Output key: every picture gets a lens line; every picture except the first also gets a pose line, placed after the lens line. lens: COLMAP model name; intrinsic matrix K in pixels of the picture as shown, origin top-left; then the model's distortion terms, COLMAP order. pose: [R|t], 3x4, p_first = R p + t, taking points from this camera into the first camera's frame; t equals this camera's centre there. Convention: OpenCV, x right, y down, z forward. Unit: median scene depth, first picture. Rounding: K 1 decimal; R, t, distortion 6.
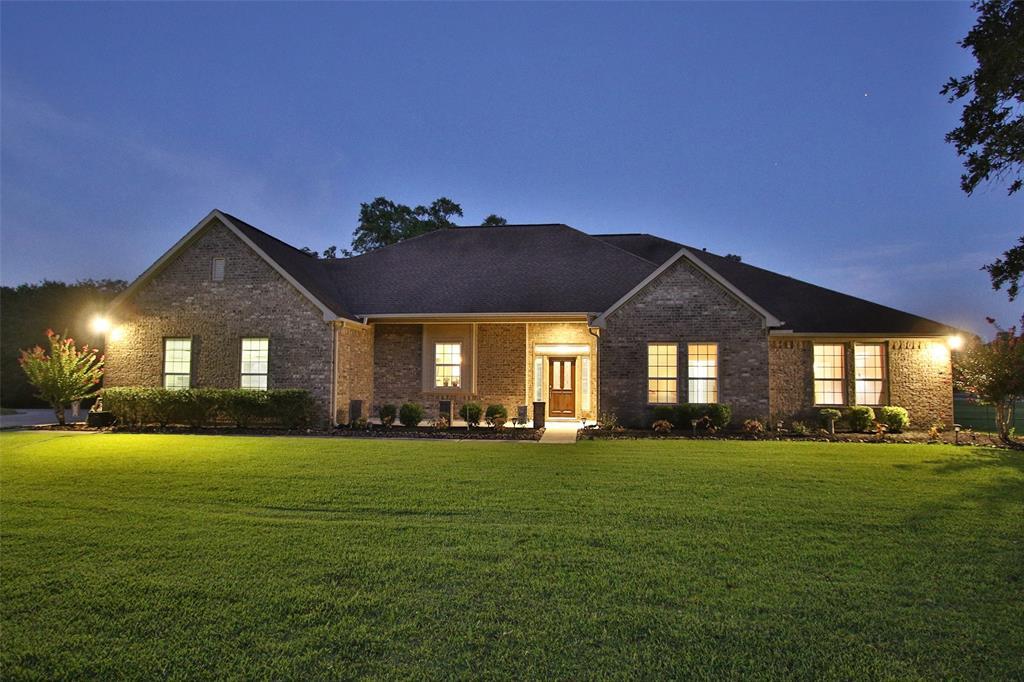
lens RADIAL K [[524.1, 0, 499.3], [0, 524.1, 358.2], [0, 0, 1]] dist [-0.013408, -0.000125]
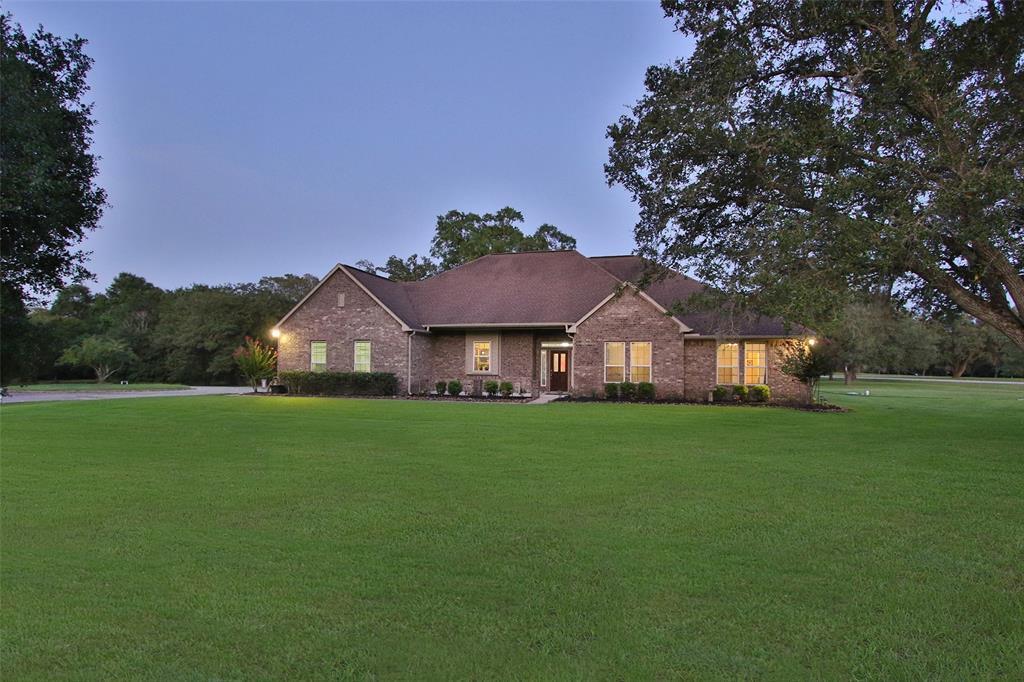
lens RADIAL K [[524.1, 0, 499.3], [0, 524.1, 358.2], [0, 0, 1]] dist [-0.013408, -0.000125]
pose [[0.987167, -0.000631, -0.159690, 0.213247], [0.006015, 0.999429, 0.033235, -0.034490], [0.159577, -0.033769, 0.986608, -0.540534]]
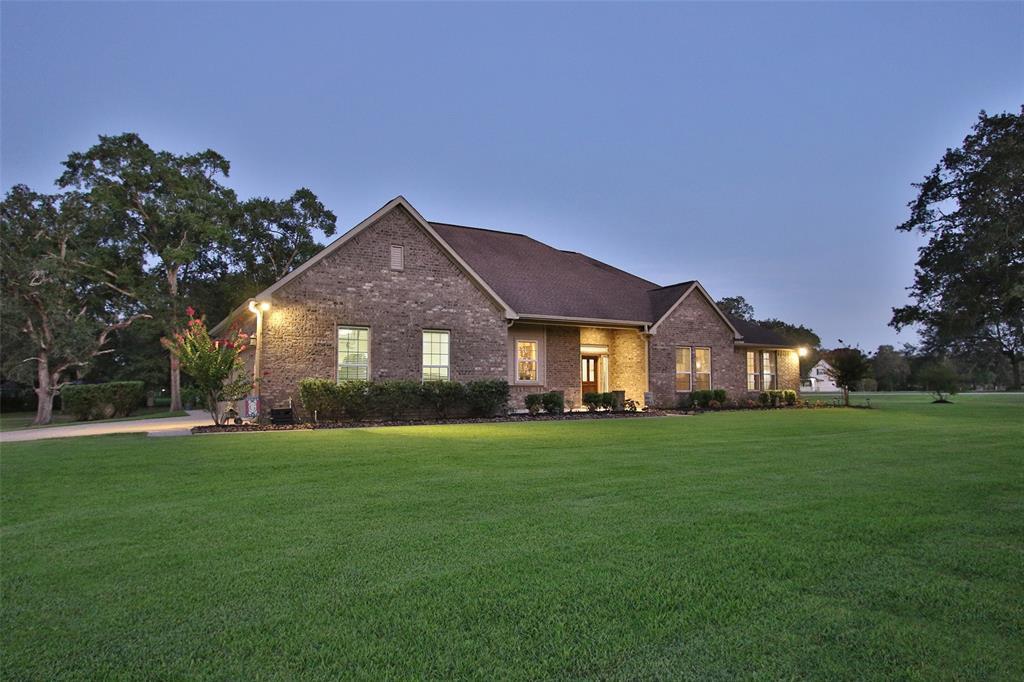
lens RADIAL K [[615.0, 0, 512.0], [0, 615.0, 341.0], [0, 0, 1]] dist [0.000716, 0.000262]
pose [[0.794971, 0.036070, 0.605574, -1.006076], [-0.018753, 0.999215, -0.034898, 0.019256], [-0.606357, 0.016387, 0.795024, -0.032314]]
